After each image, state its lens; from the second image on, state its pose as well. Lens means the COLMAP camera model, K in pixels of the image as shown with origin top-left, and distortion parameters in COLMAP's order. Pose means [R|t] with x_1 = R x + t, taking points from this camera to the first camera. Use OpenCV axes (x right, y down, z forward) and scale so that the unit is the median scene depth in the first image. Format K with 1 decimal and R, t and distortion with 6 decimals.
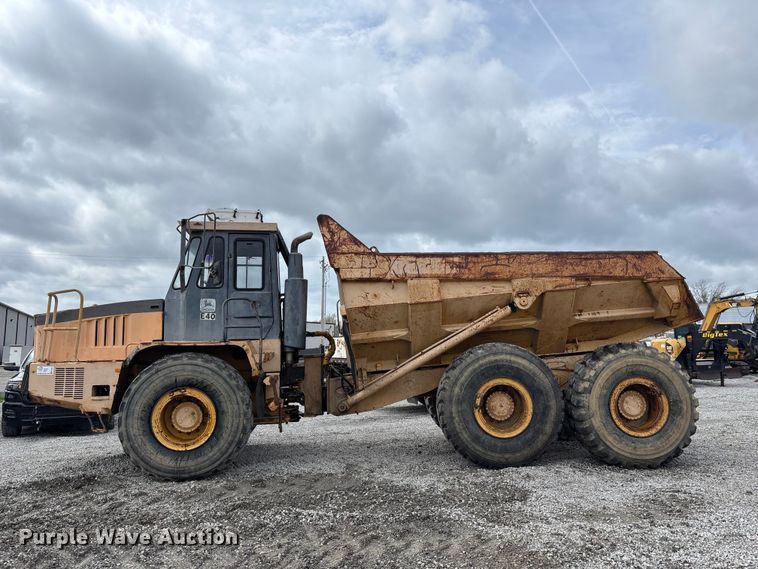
lens RADIAL K [[570.3, 0, 374.9], [0, 570.3, 291.1], [0, 0, 1]] dist [0.021837, -0.004253]
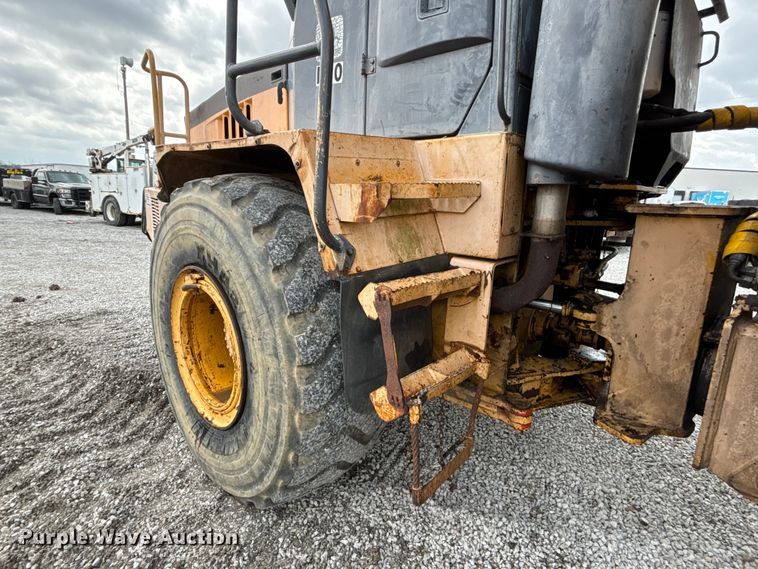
lens RADIAL K [[420.6, 0, 392.2], [0, 420.6, 283.5], [0, 0, 1]] dist [0.004580, 0.000473]
pose [[0.625629, 0.202992, -0.753248, -0.049259], [0.033028, 0.957795, 0.285548, 0.098921], [0.779421, -0.203525, 0.592520, 0.887906]]
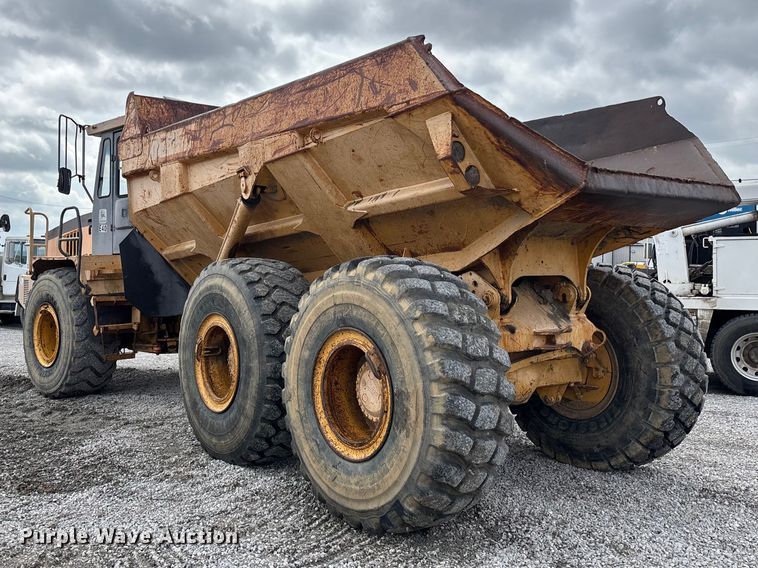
lens RADIAL K [[705.5, 0, 379.0], [0, 705.5, 274.0], [0, 0, 1]] dist [0.013434, -0.013086]
pose [[0.626940, 0.017323, -0.778875, 0.900030], [0.062221, 0.995446, 0.072224, 0.064247], [0.776579, -0.093742, 0.623007, 0.661273]]
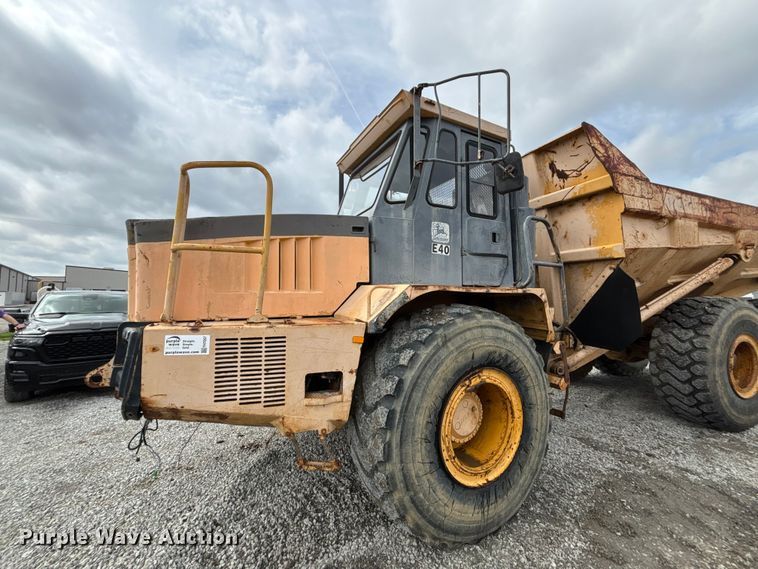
lens RADIAL K [[324.6, 0, 379.0], [0, 324.6, 284.5], [0, 0, 1]] dist [0.001773, 0.000071]
pose [[0.936958, 0.028406, 0.348284, -0.507552], [-0.044905, 0.998214, 0.039389, 0.075888], [-0.346543, -0.052546, 0.936561, 0.706237]]
